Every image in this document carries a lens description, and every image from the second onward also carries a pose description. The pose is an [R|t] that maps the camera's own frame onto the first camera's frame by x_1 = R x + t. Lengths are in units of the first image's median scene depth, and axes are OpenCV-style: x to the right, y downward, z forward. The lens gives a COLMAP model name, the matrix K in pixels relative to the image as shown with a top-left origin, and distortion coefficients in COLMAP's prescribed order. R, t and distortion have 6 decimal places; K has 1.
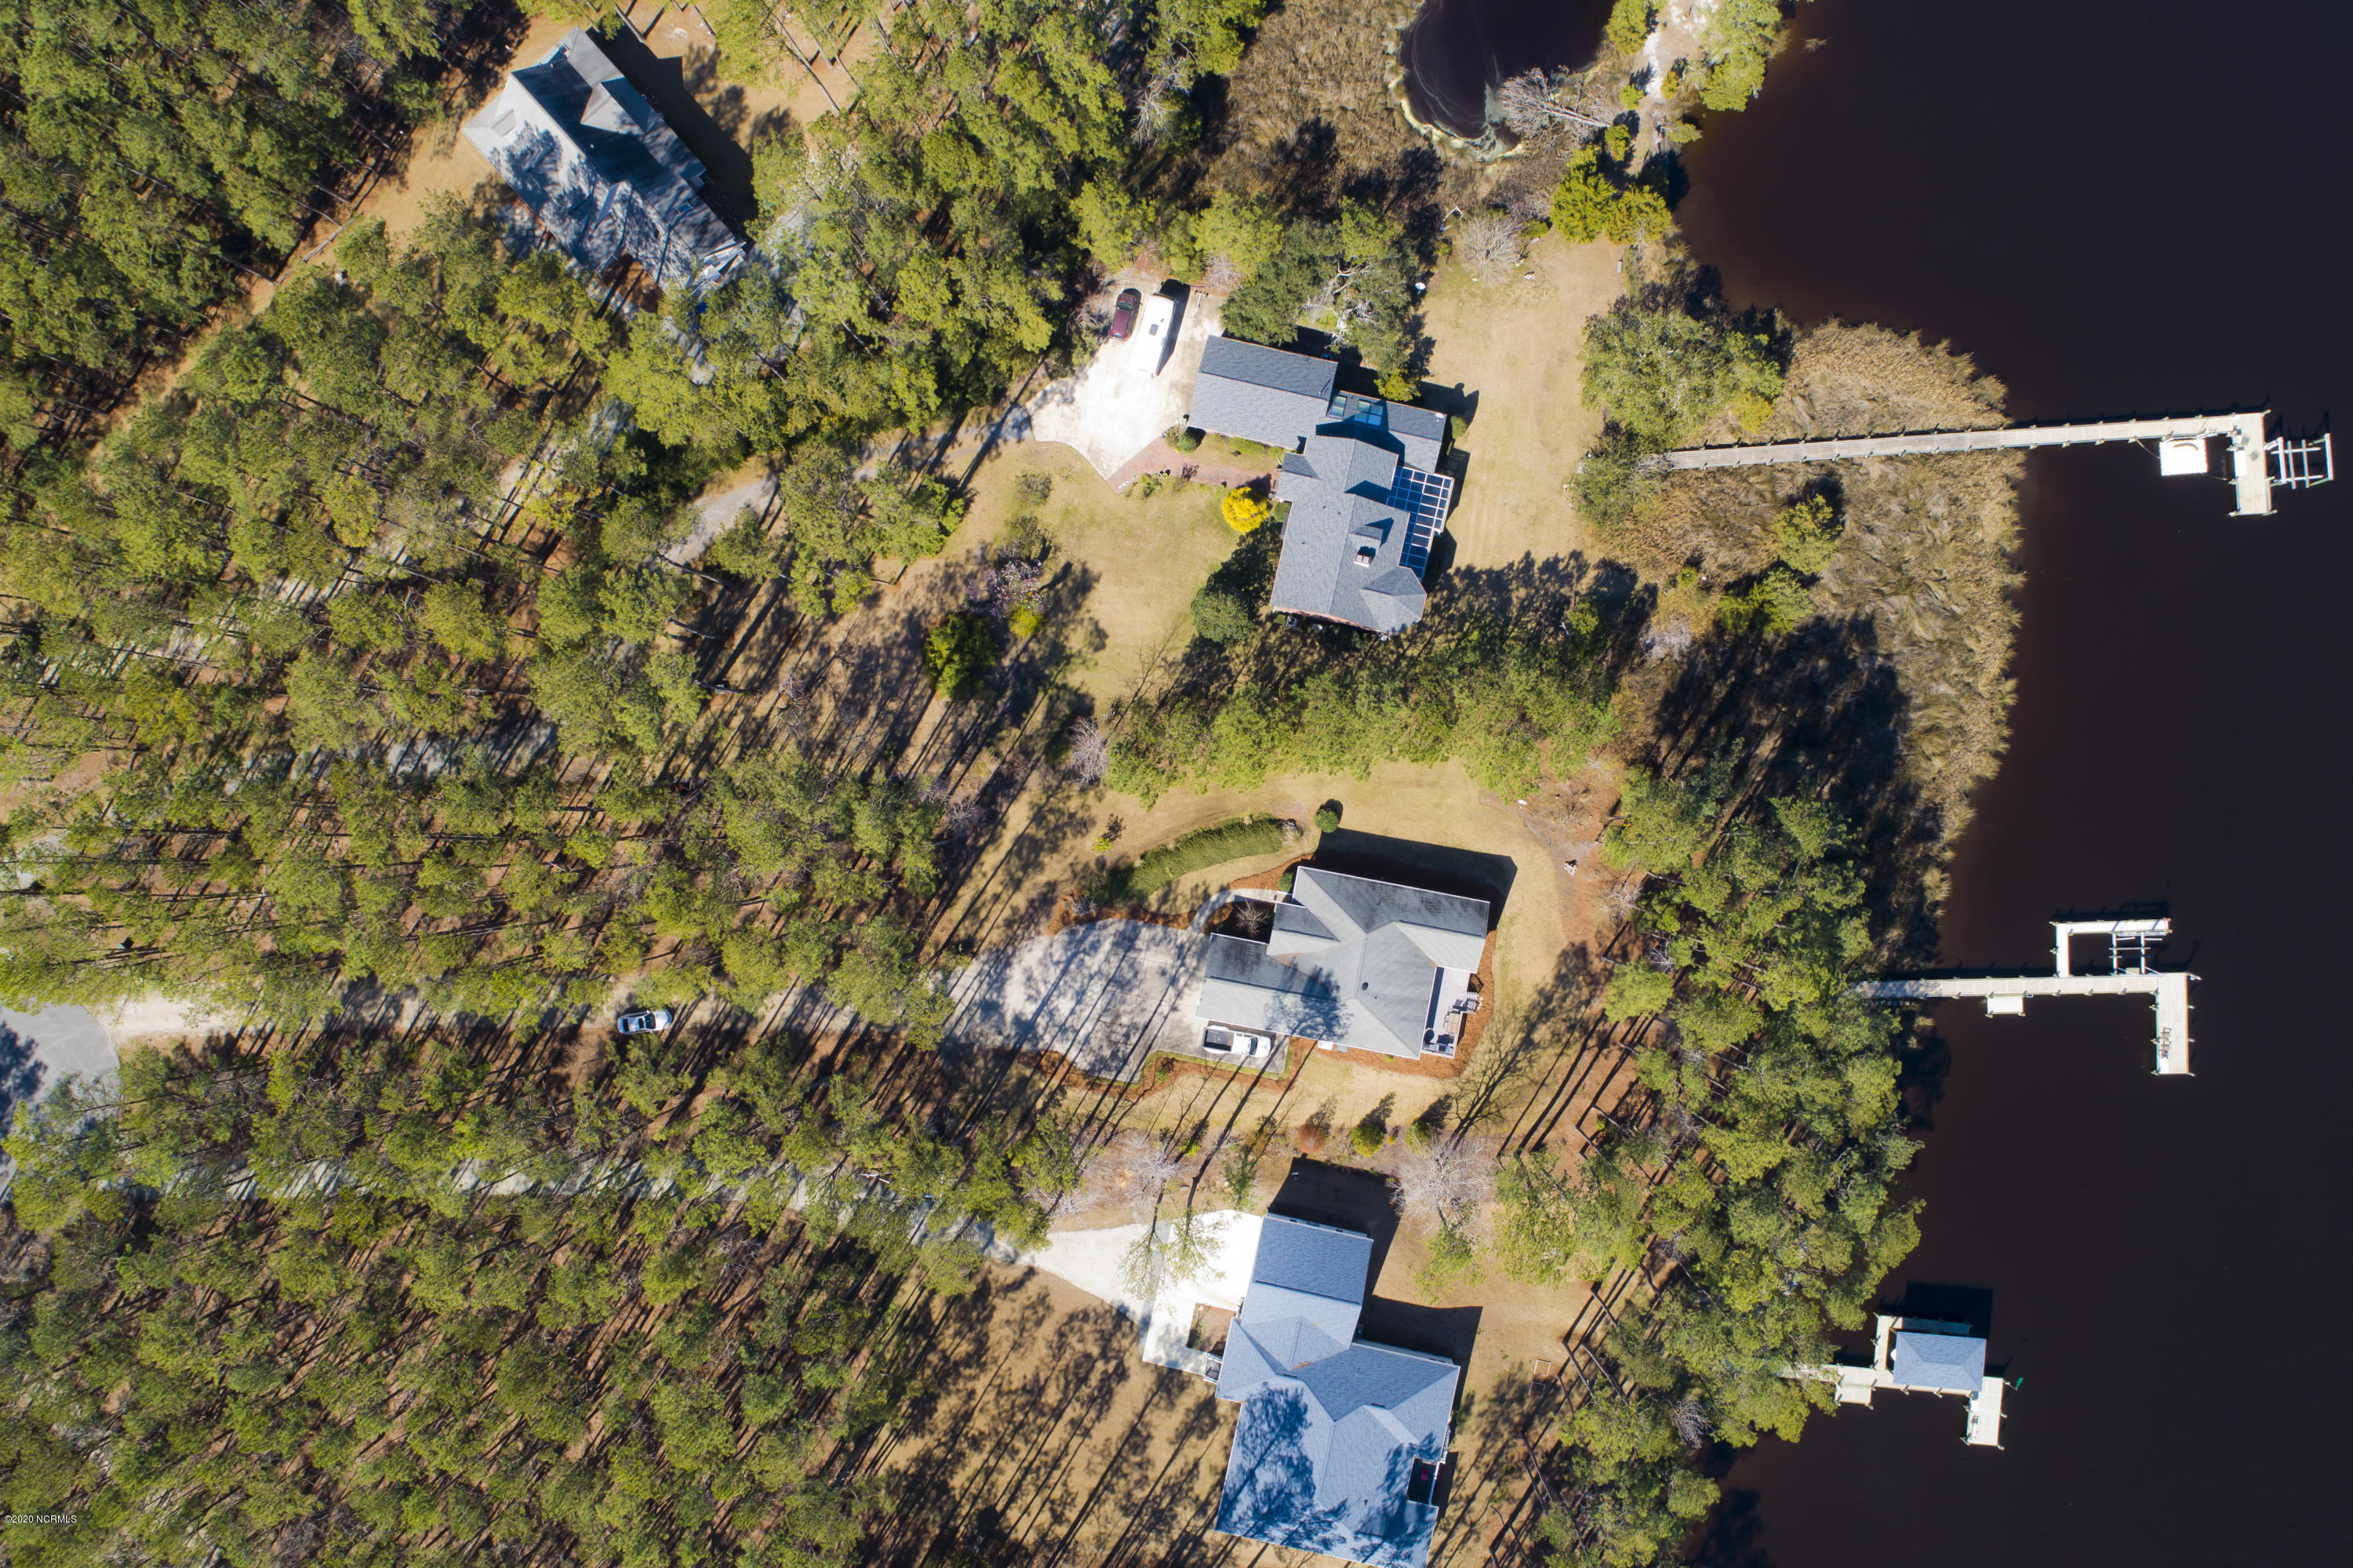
lens RADIAL K [[1890.2, 0, 1119.3], [0, 1890.2, 780.1], [0, 0, 1]] dist [-0.009035, -0.004317]
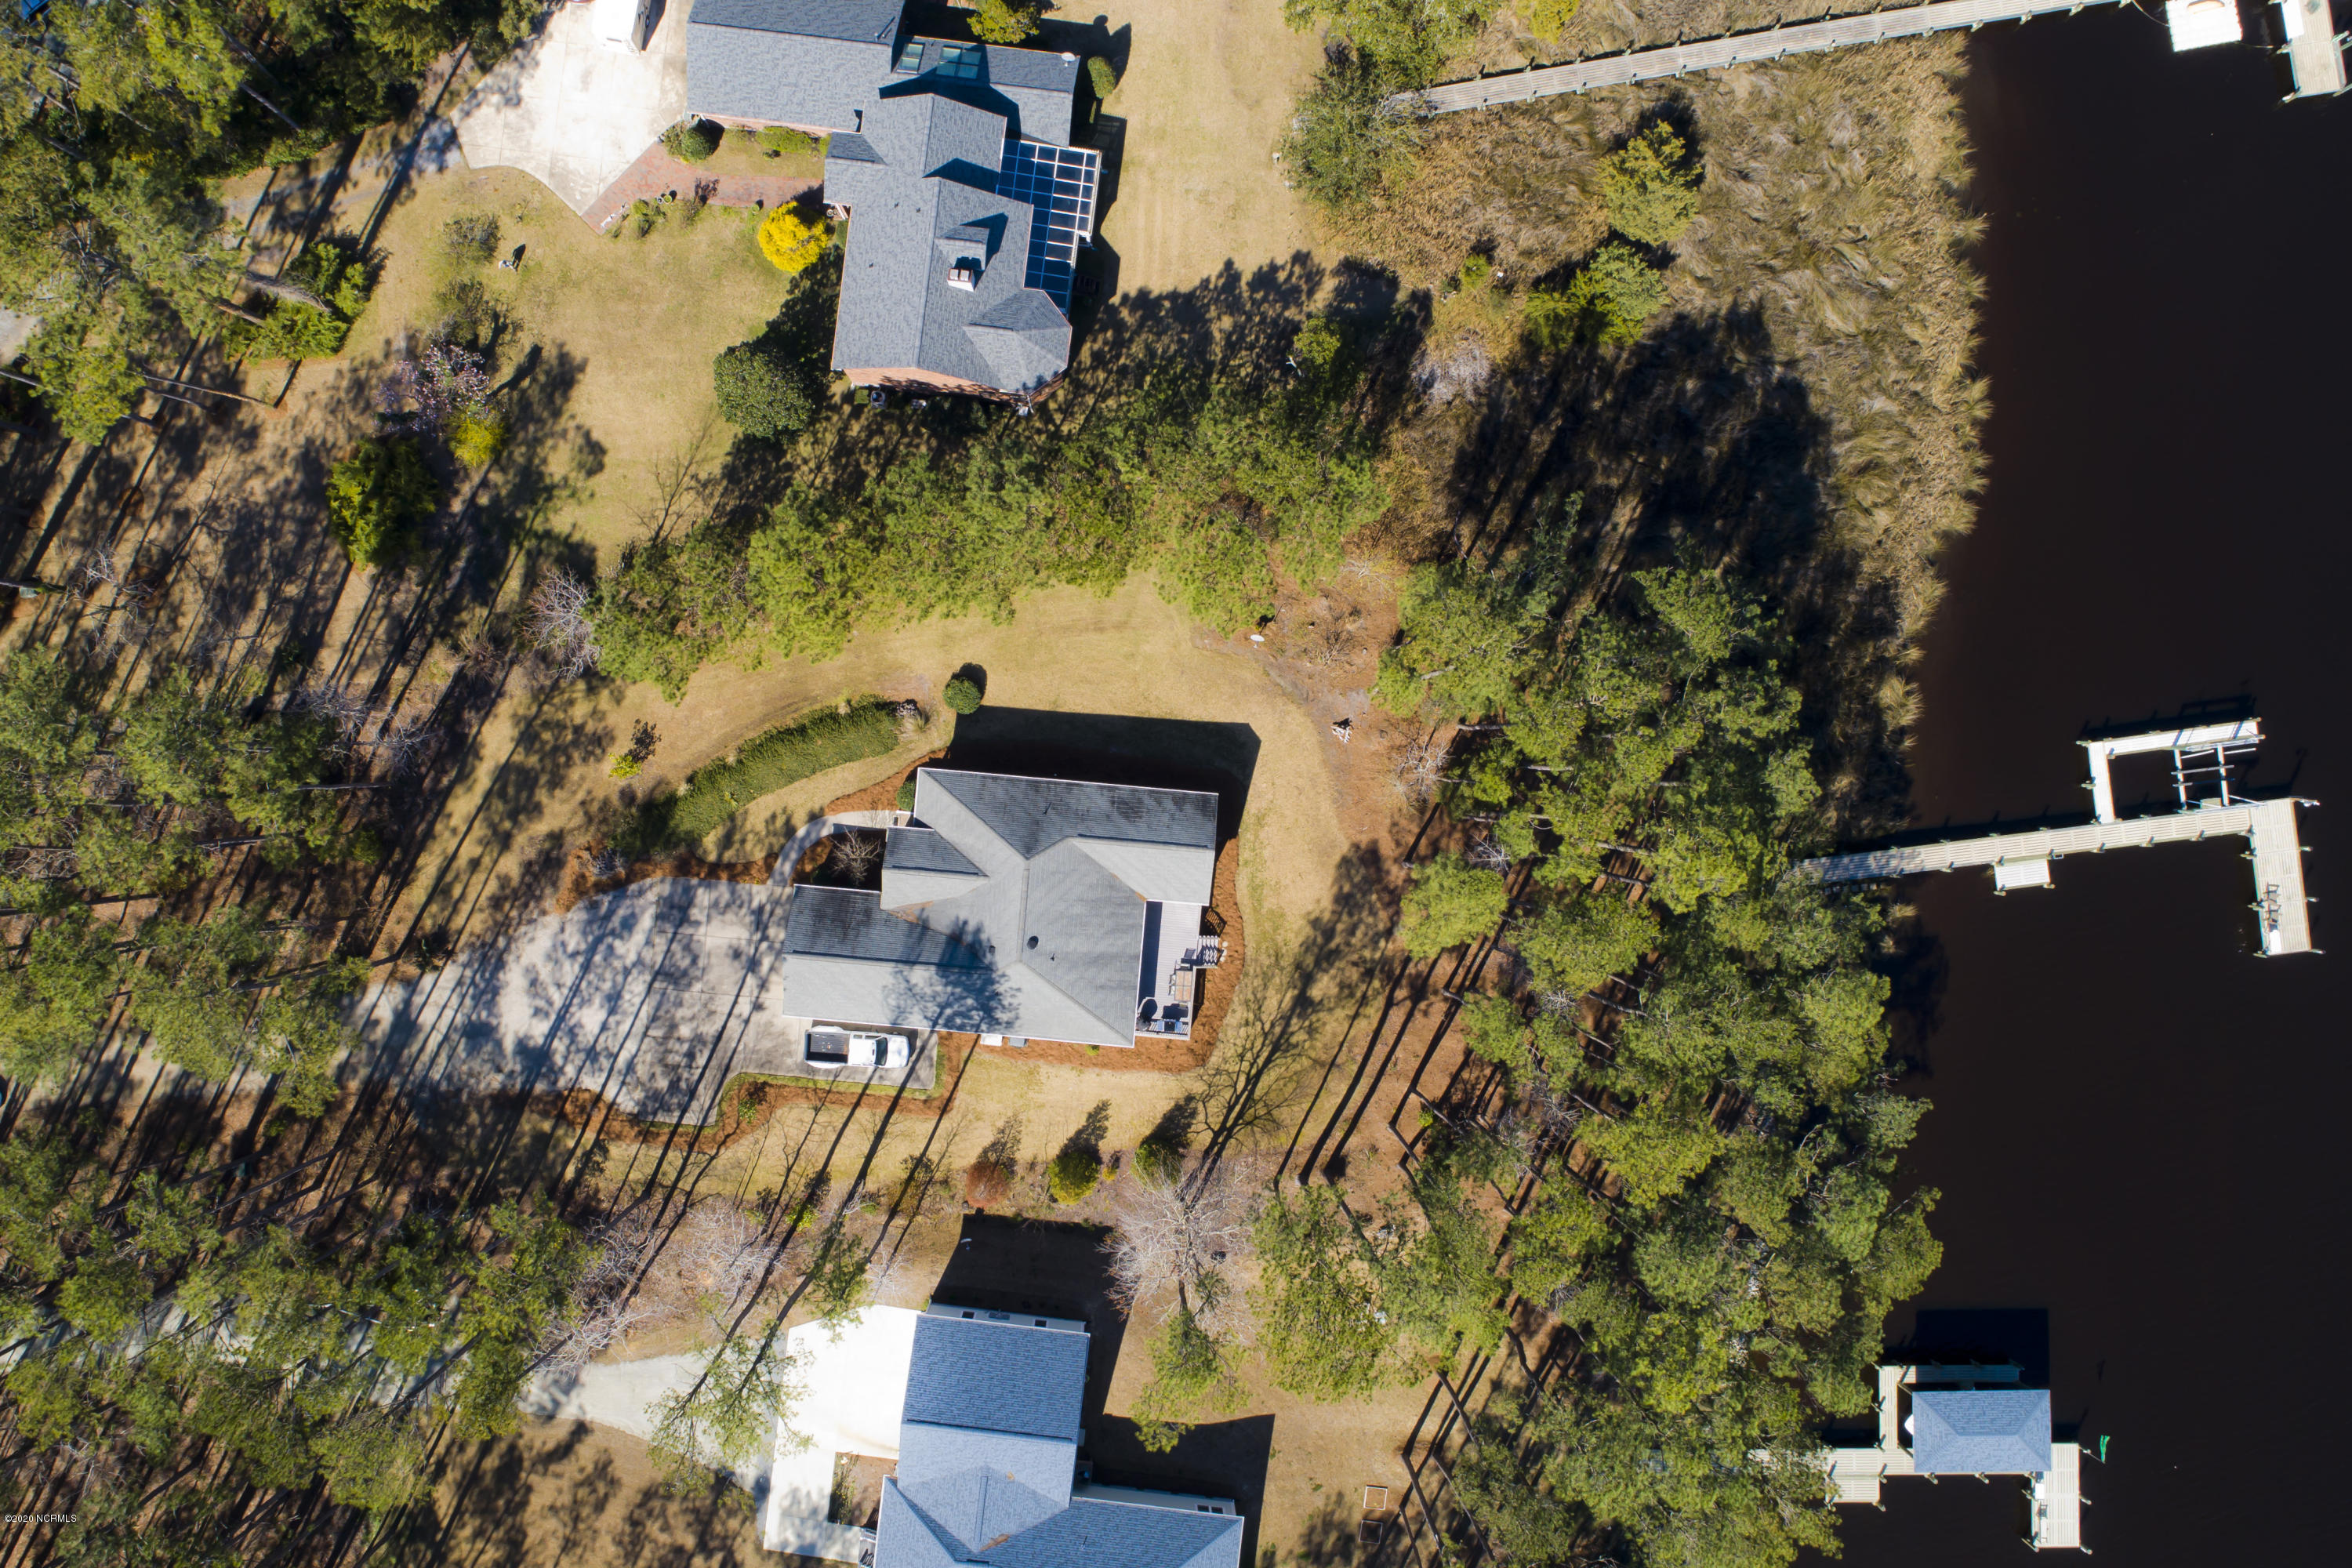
lens RADIAL K [[1676.2, 0, 1069.5], [0, 1676.2, 785.9], [0, 0, 1]] dist [-0.009866, 0.002887]
pose [[0.995030, -0.099483, 0.004335, 0.140712], [0.099502, 0.995028, -0.004341, 0.058314], [-0.003882, 0.004751, 0.999981, 0.420176]]
